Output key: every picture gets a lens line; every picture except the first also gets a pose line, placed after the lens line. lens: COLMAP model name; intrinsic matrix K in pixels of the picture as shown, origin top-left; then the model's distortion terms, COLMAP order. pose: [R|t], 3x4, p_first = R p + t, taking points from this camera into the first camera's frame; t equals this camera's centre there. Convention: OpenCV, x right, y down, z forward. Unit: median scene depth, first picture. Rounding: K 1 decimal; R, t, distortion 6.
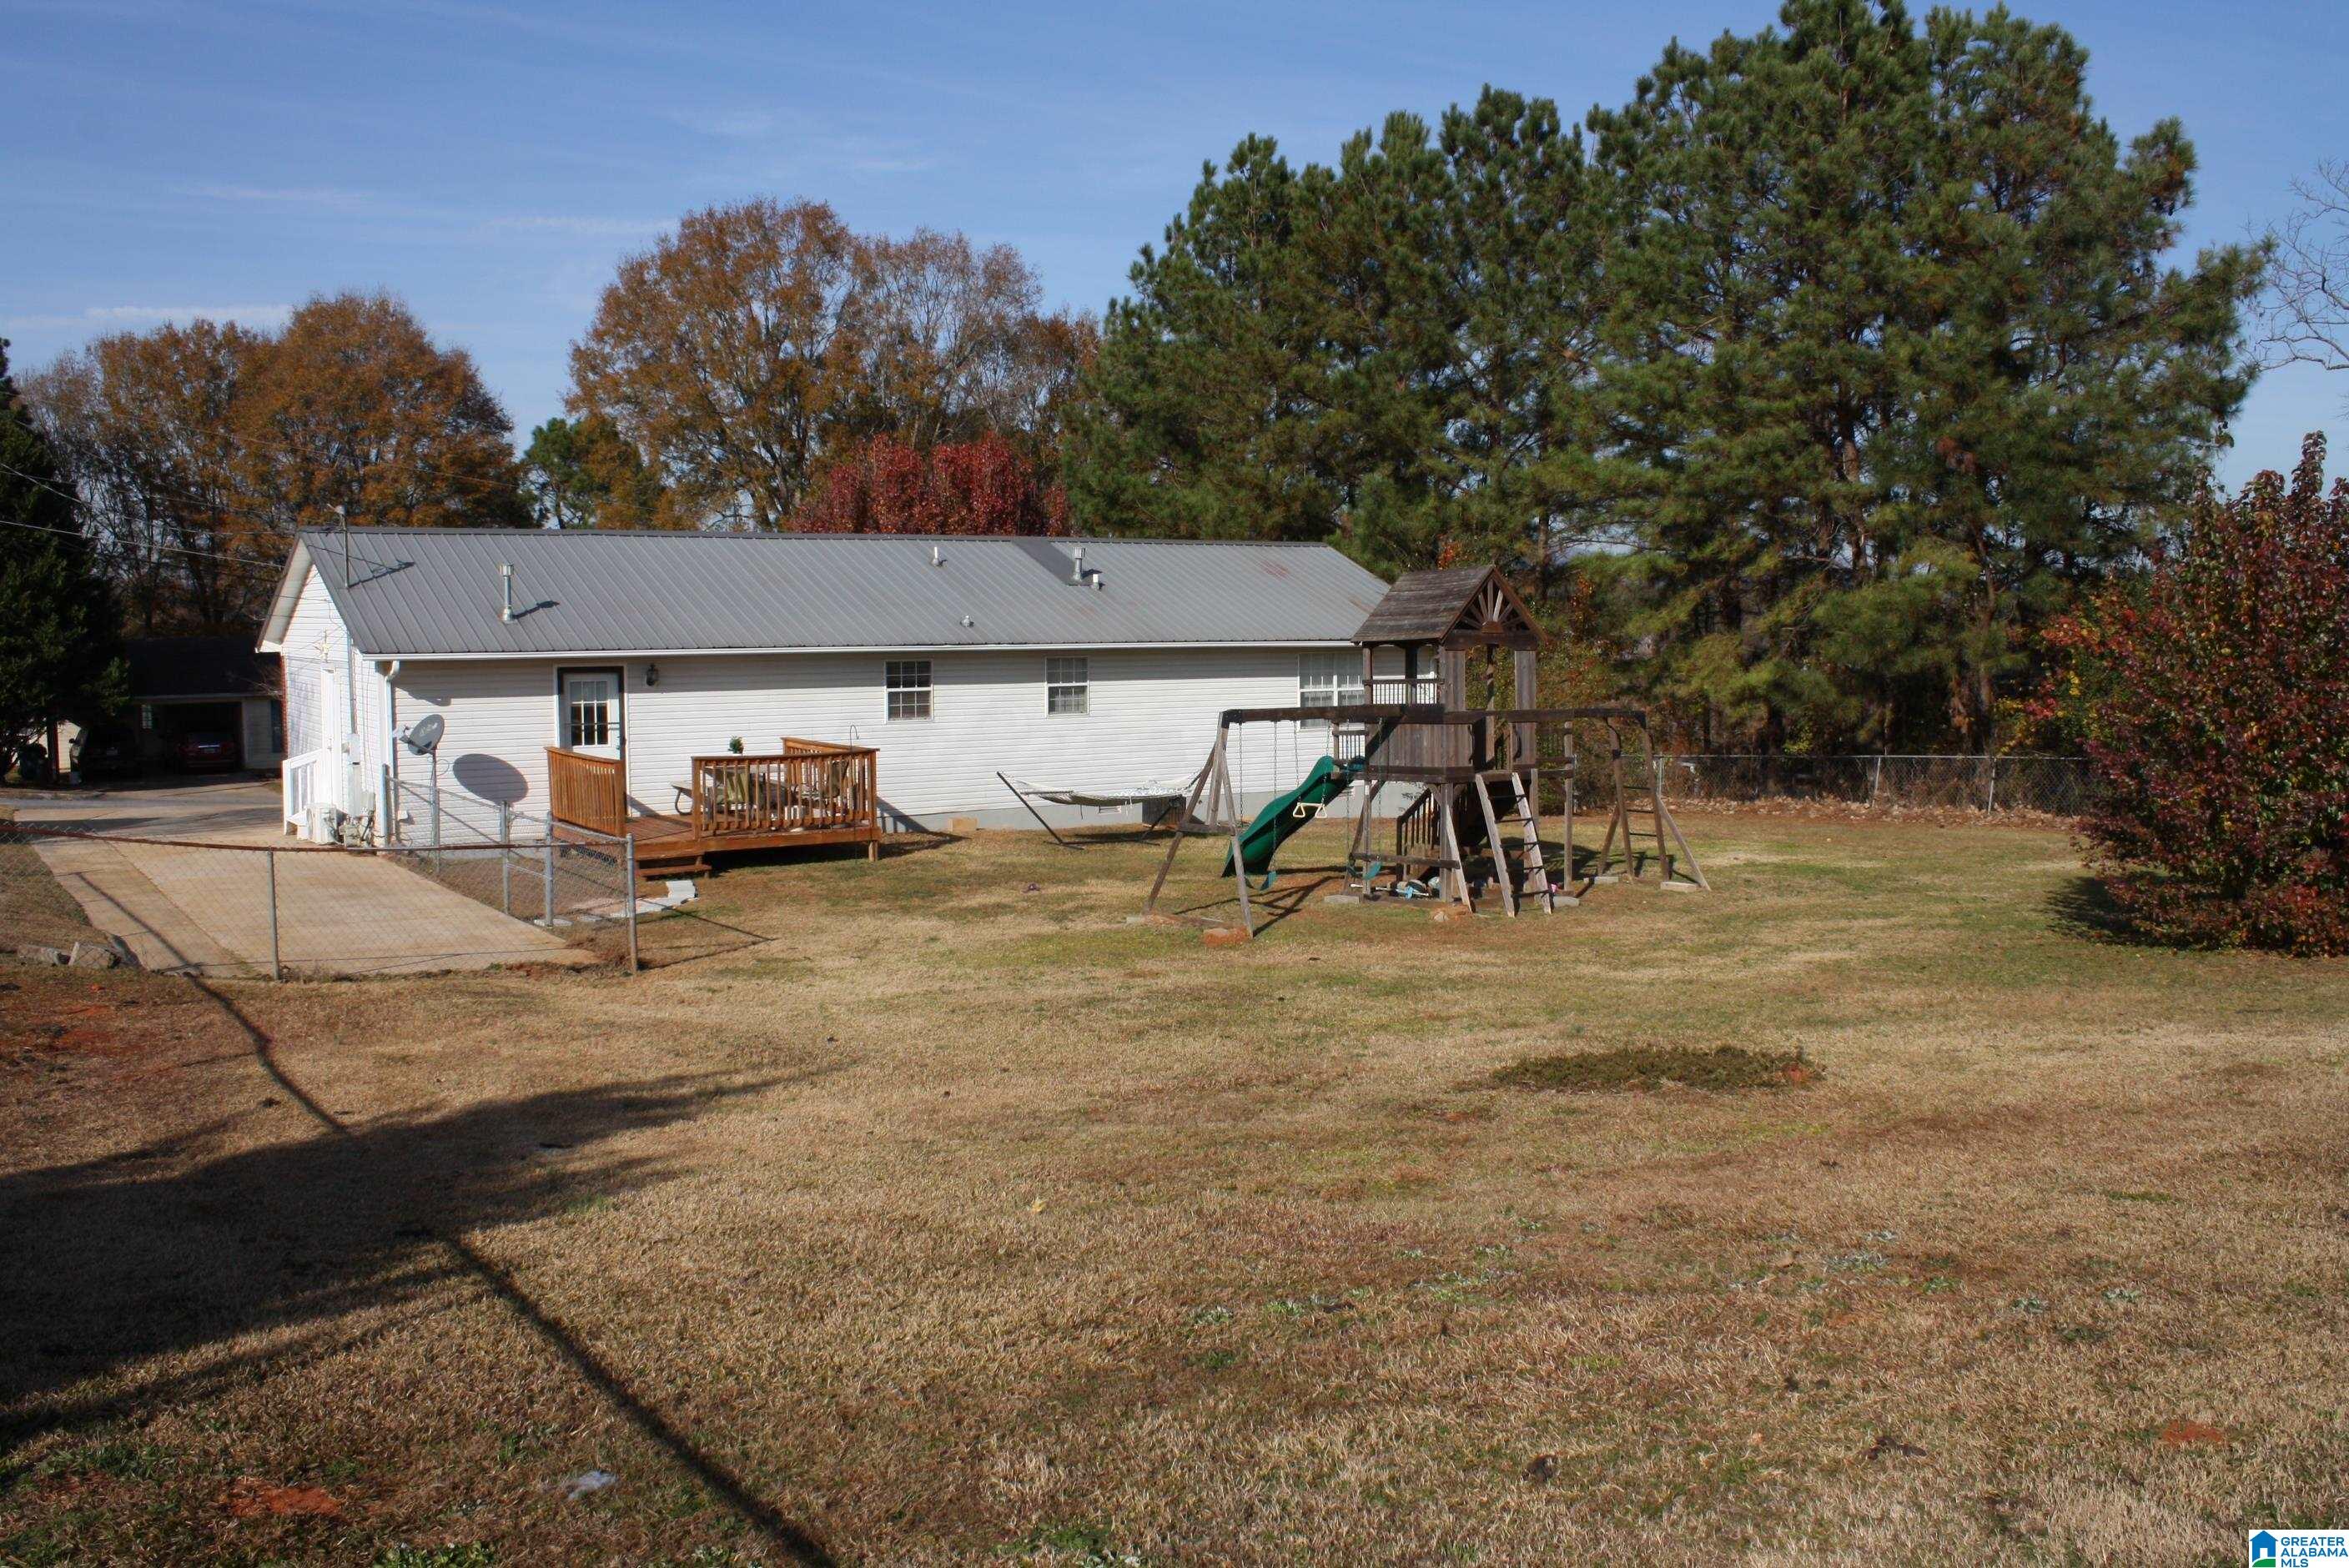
lens RADIAL K [[1971.9, 0, 1174.5], [0, 1971.9, 784.0], [0, 0, 1]] dist [-0.183891, 0.138727]
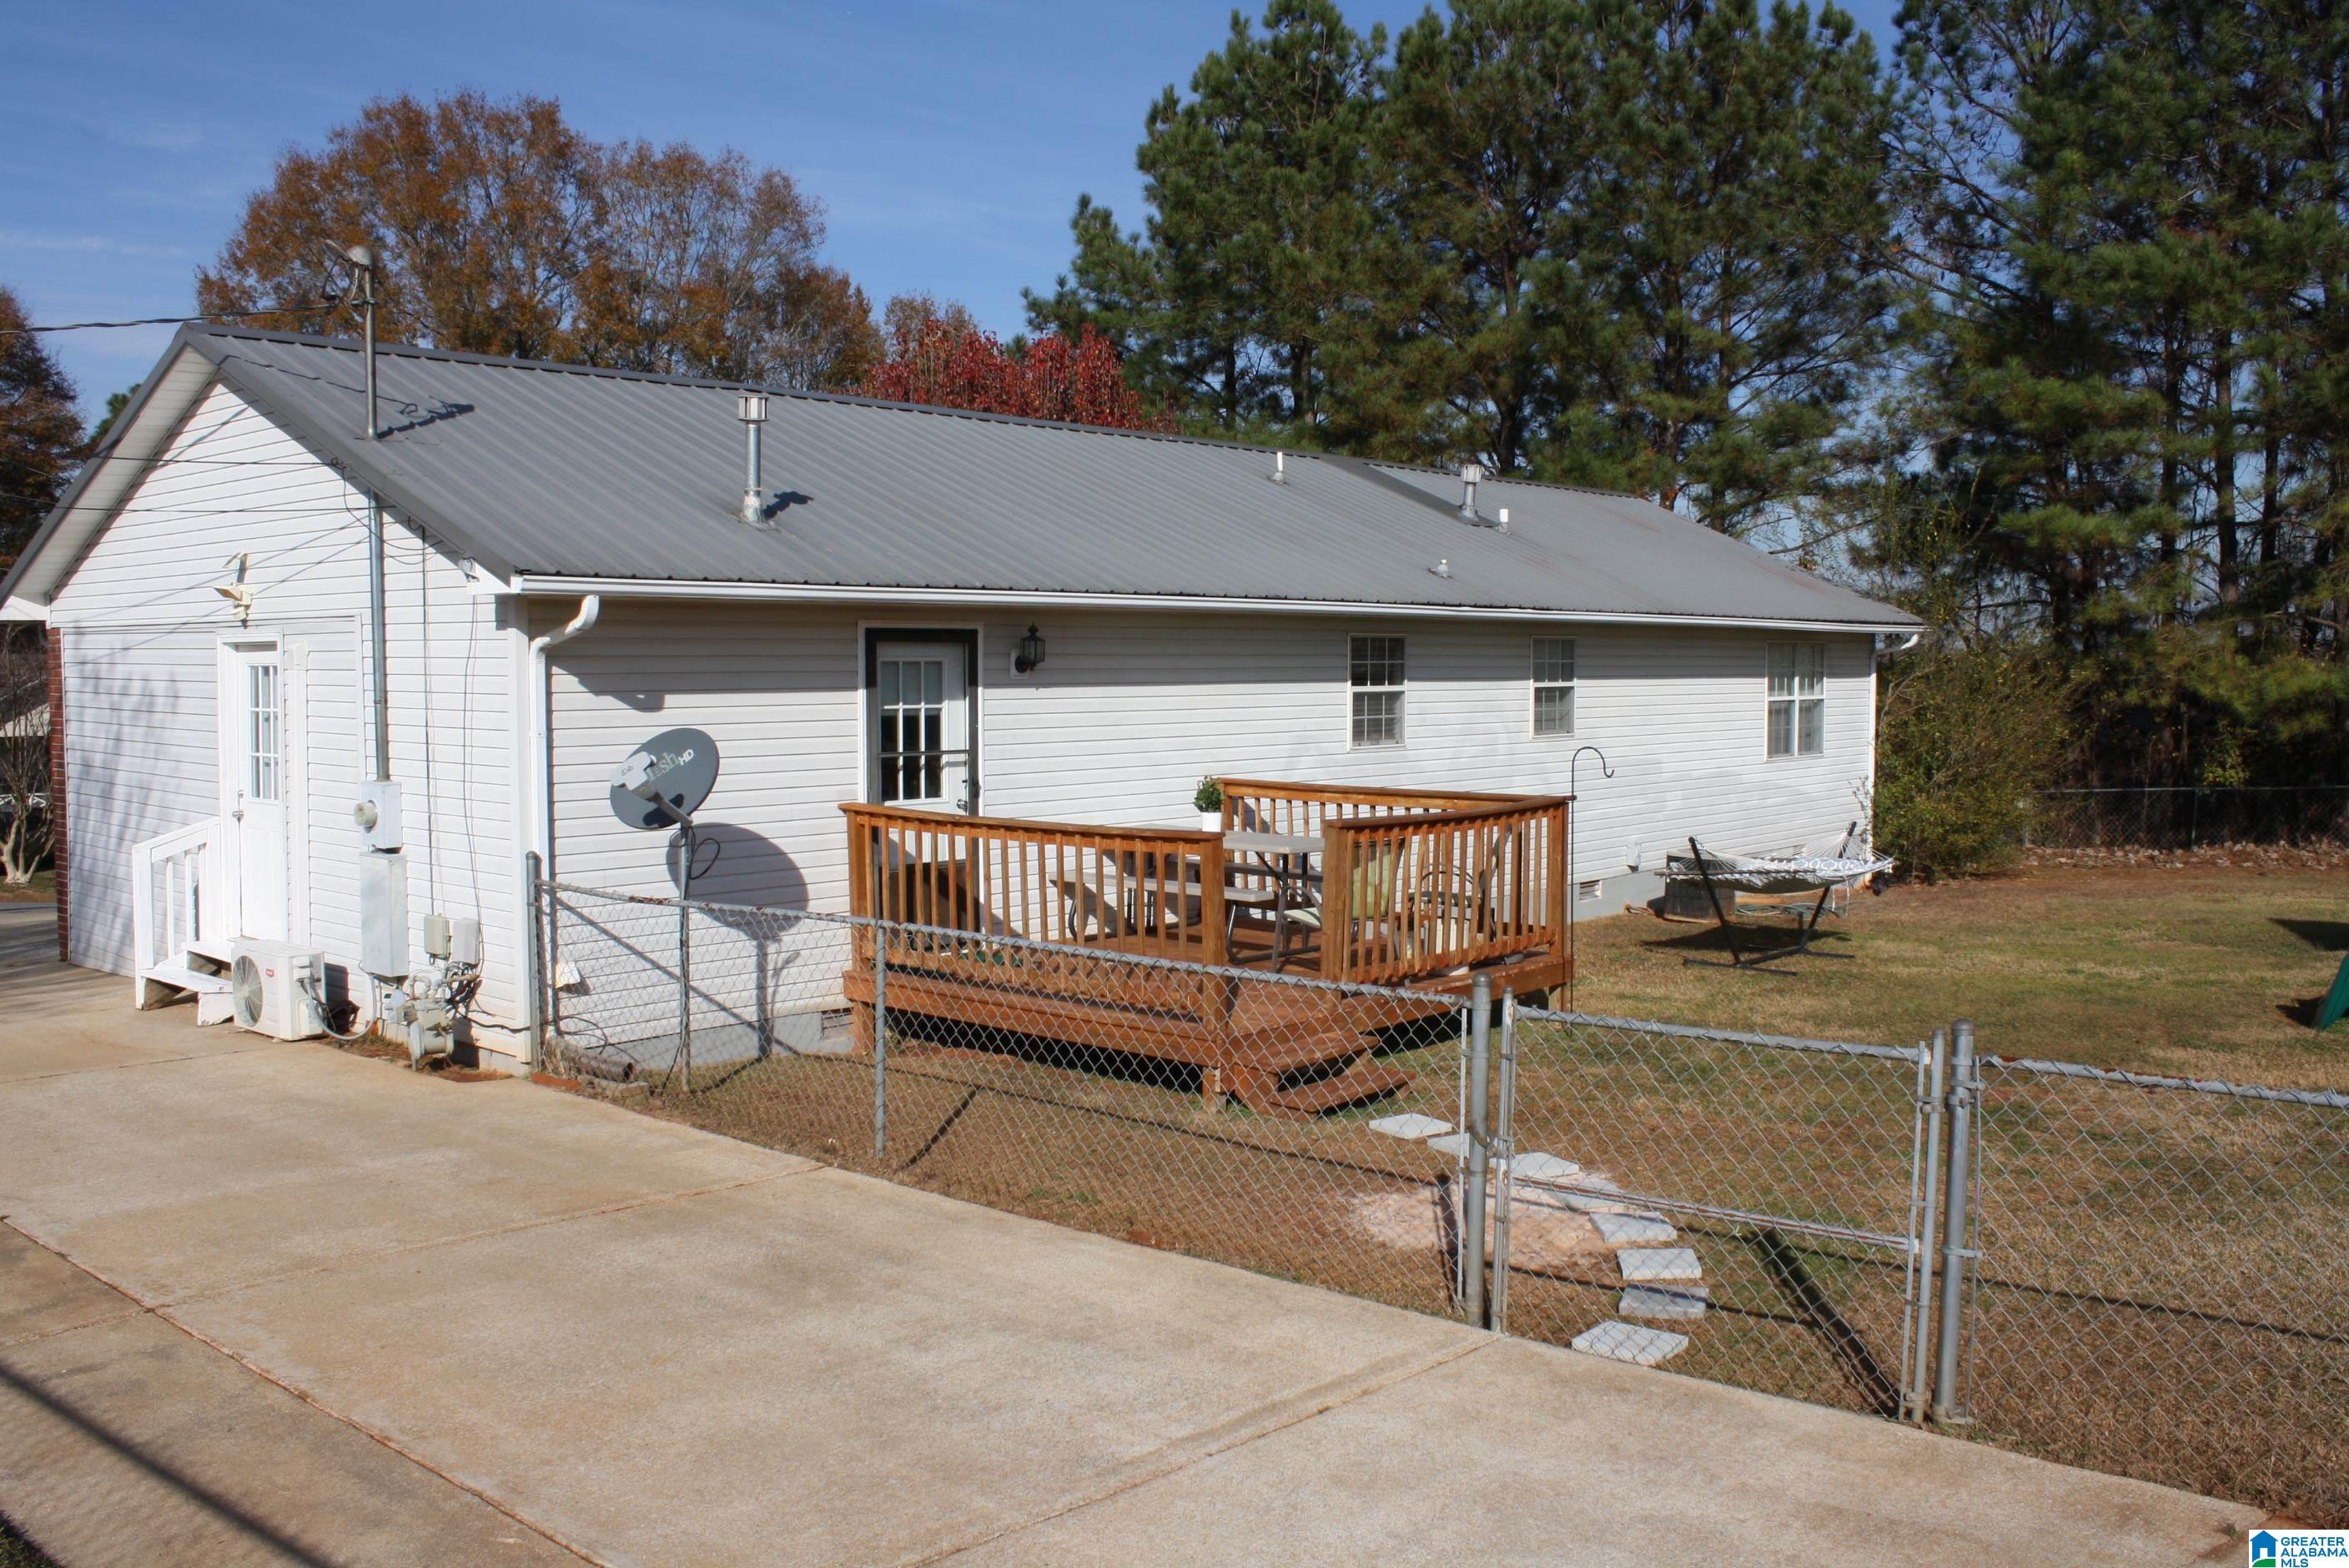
lens RADIAL K [[1971.9, 0, 1174.5], [0, 1971.9, 784.0], [0, 0, 1]] dist [-0.183891, 0.138727]
pose [[0.967389, -0.015874, 0.252799, -0.355475], [0.021807, 0.999548, -0.020683, -0.012431], [-0.252356, 0.025522, 0.967298, 0.525591]]
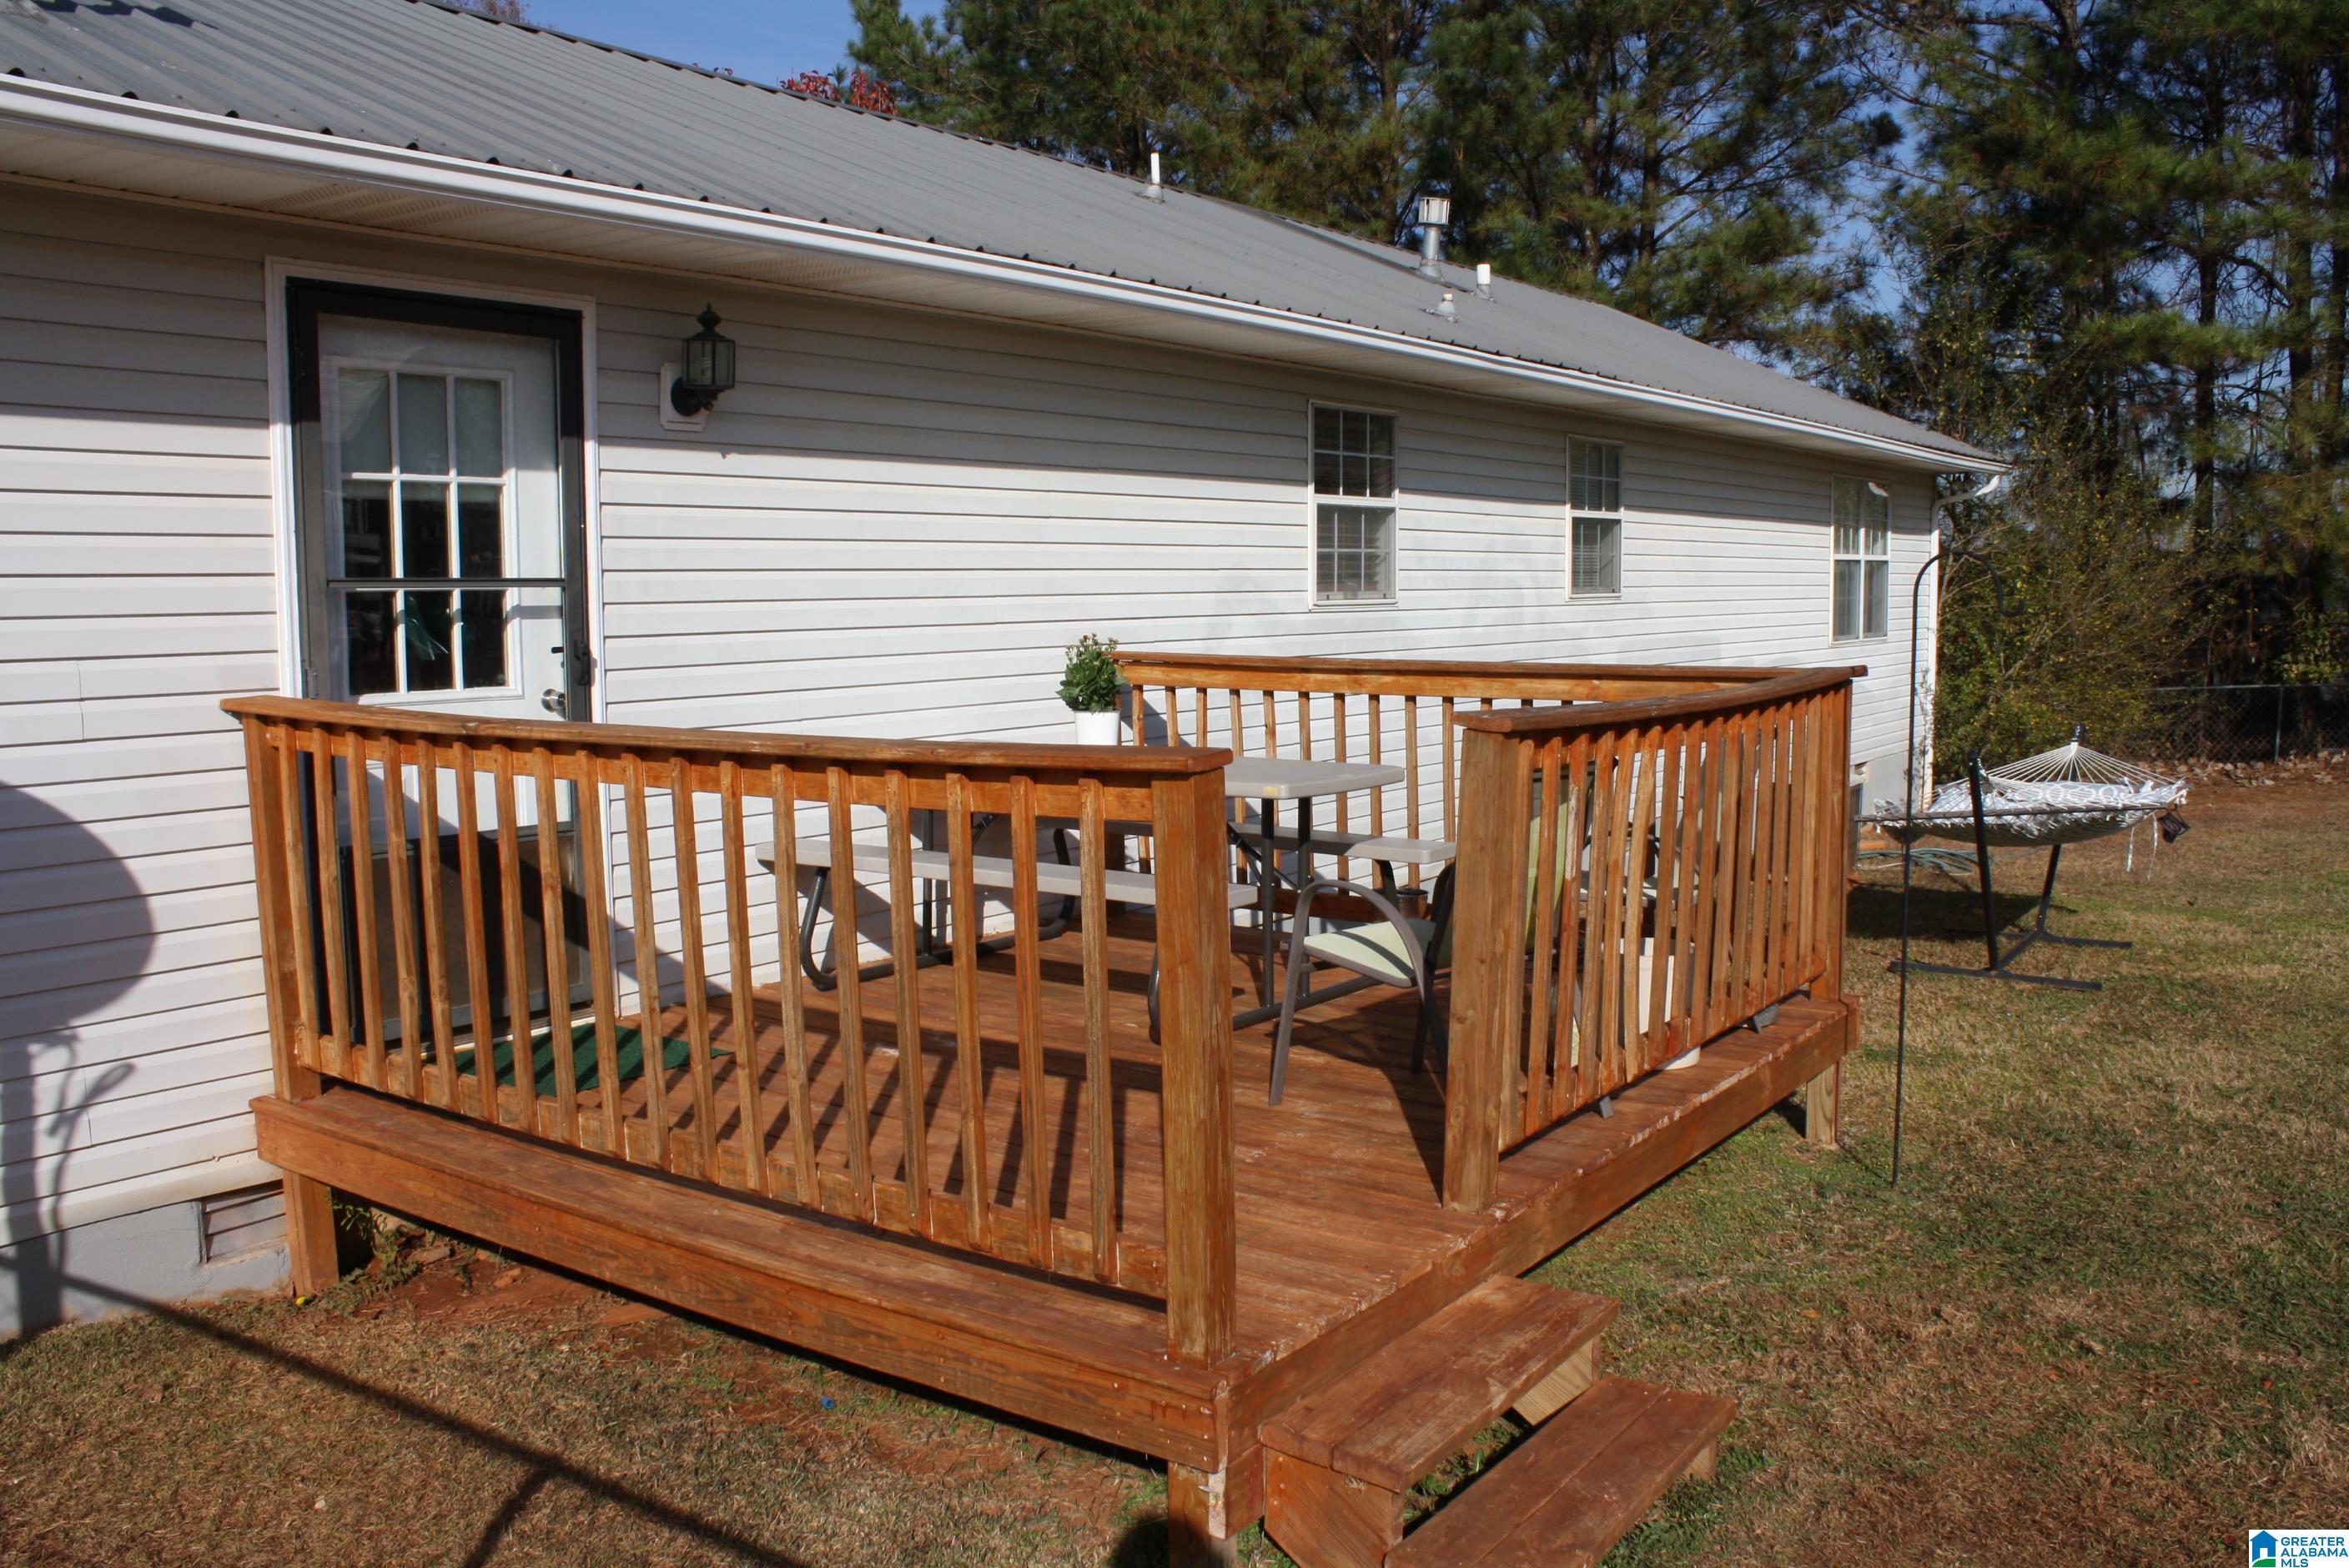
lens RADIAL K [[1971.9, 0, 1174.5], [0, 1971.9, 784.0], [0, 0, 1]] dist [-0.183891, 0.138727]
pose [[0.935128, -0.042649, 0.351733, -0.296689], [0.038027, 0.999076, 0.020040, -0.011122], [-0.352263, -0.005364, 0.935886, 0.775676]]
